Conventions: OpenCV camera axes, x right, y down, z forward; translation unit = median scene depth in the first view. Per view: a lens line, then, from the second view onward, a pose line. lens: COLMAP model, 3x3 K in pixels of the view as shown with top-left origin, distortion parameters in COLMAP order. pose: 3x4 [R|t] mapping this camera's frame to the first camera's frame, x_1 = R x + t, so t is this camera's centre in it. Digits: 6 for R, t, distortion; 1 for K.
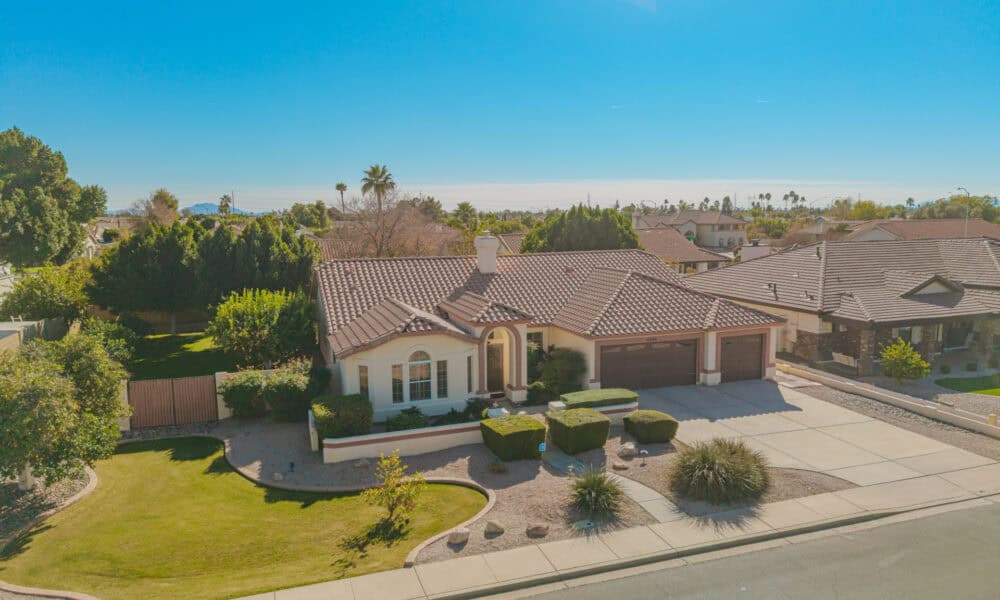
lens RADIAL K [[664.2, 0, 498.4], [0, 664.2, 299.7], [0, 0, 1]] dist [0.035231, -0.038225]
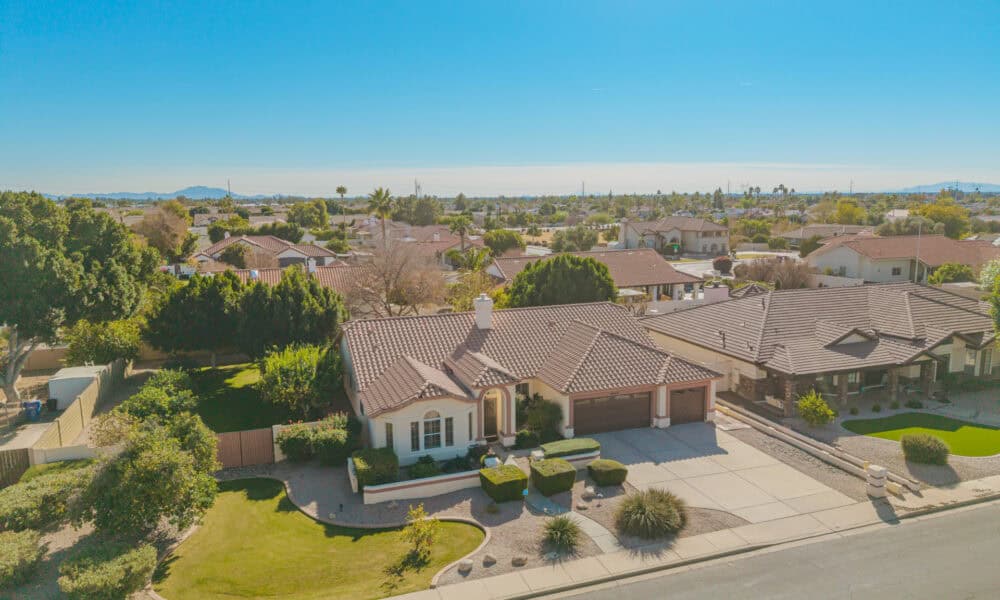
lens RADIAL K [[664.2, 0, 498.0], [0, 664.2, 298.7], [0, 0, 1]] dist [0.035231, -0.038225]
pose [[0.999976, -0.000275, 0.006901, 0.001090], [0.000118, 0.999741, 0.022749, -0.161270], [-0.006905, -0.022747, 0.999717, -0.276634]]
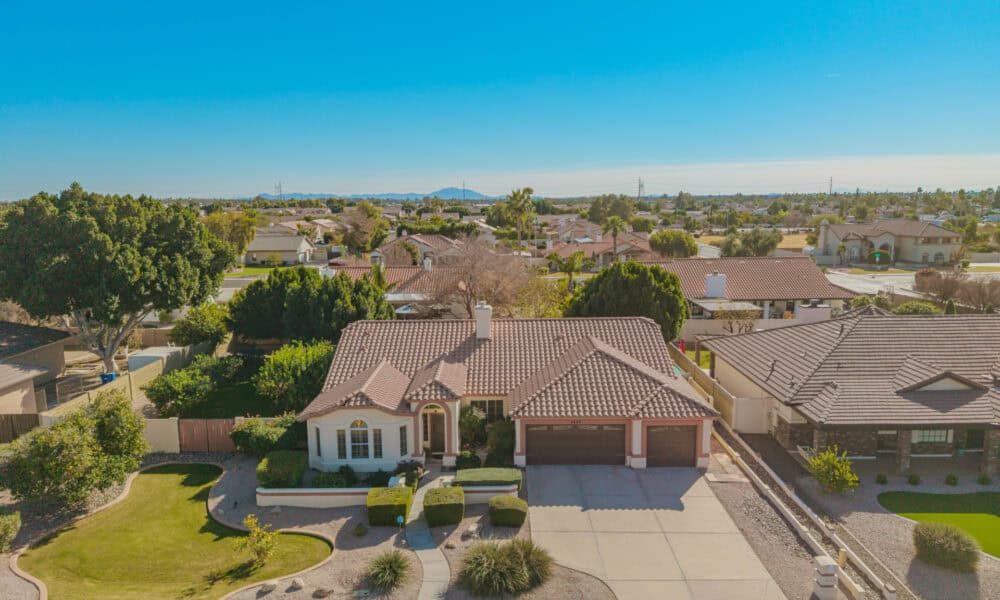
lens RADIAL K [[664.2, 0, 498.0], [0, 664.2, 298.9], [0, 0, 1]] dist [0.035231, -0.038225]
pose [[0.943129, 0.049201, -0.328765, 0.504552], [-0.041093, 0.998656, 0.031569, -0.191645], [0.329876, -0.016263, 0.943884, -0.098299]]
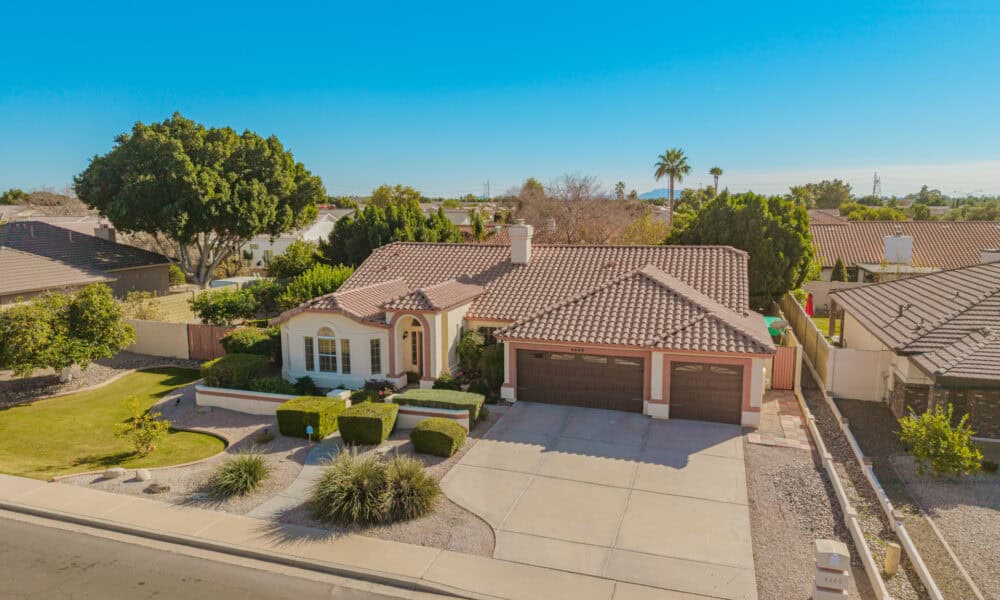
lens RADIAL K [[664.2, 0, 498.8], [0, 664.2, 300.8], [0, 0, 1]] dist [0.035231, -0.038225]
pose [[0.797757, 0.096561, -0.595197, 0.710599], [-0.082275, 0.995294, 0.051195, -0.042483], [0.597339, 0.008129, 0.801947, 0.274388]]
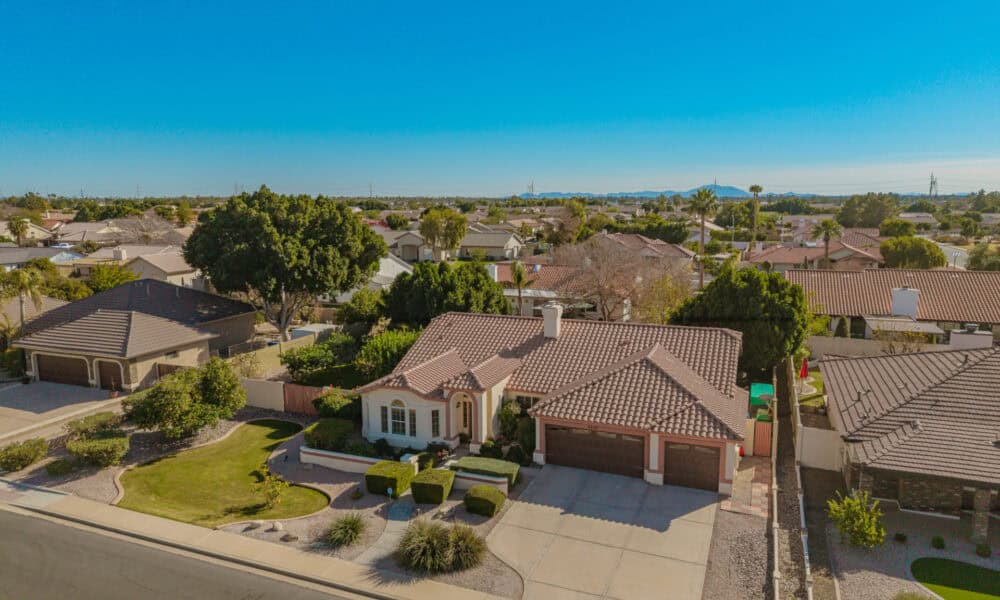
lens RADIAL K [[664.2, 0, 498.6], [0, 664.2, 300.8], [0, 0, 1]] dist [0.035231, -0.038225]
pose [[0.755889, 0.104197, -0.646355, 0.872686], [-0.085286, 0.994513, 0.060584, -0.219873], [0.649121, 0.009331, 0.760628, 0.065639]]
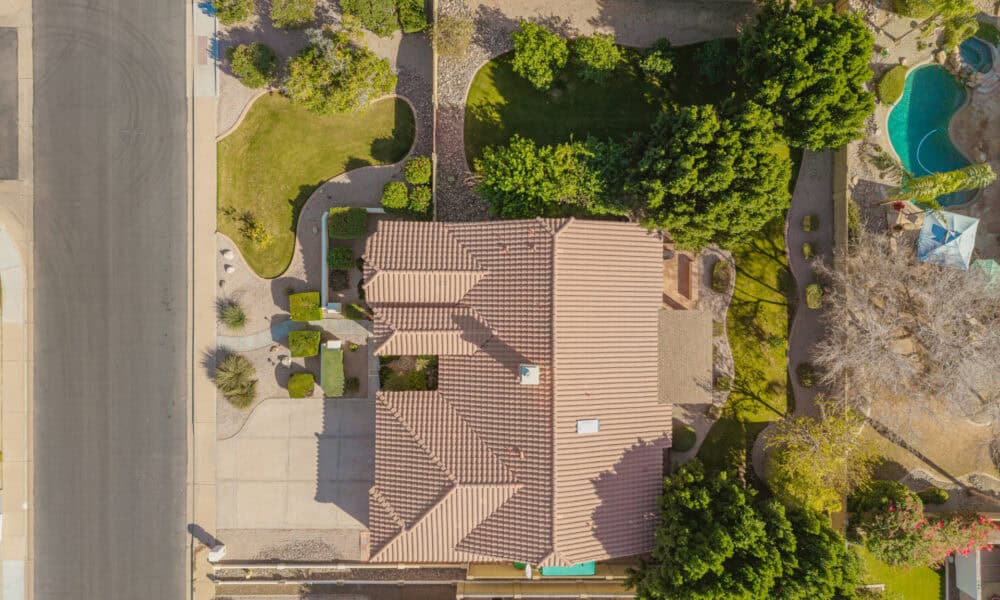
lens RADIAL K [[664.2, 0, 503.1], [0, 664.2, 301.7], [0, 0, 1]] dist [0.035231, -0.038225]
pose [[-0.330535, 0.943718, 0.011968, -0.163547], [-0.134896, -0.059790, 0.989054, -1.440319], [0.934104, 0.325303, 0.147066, 1.018633]]
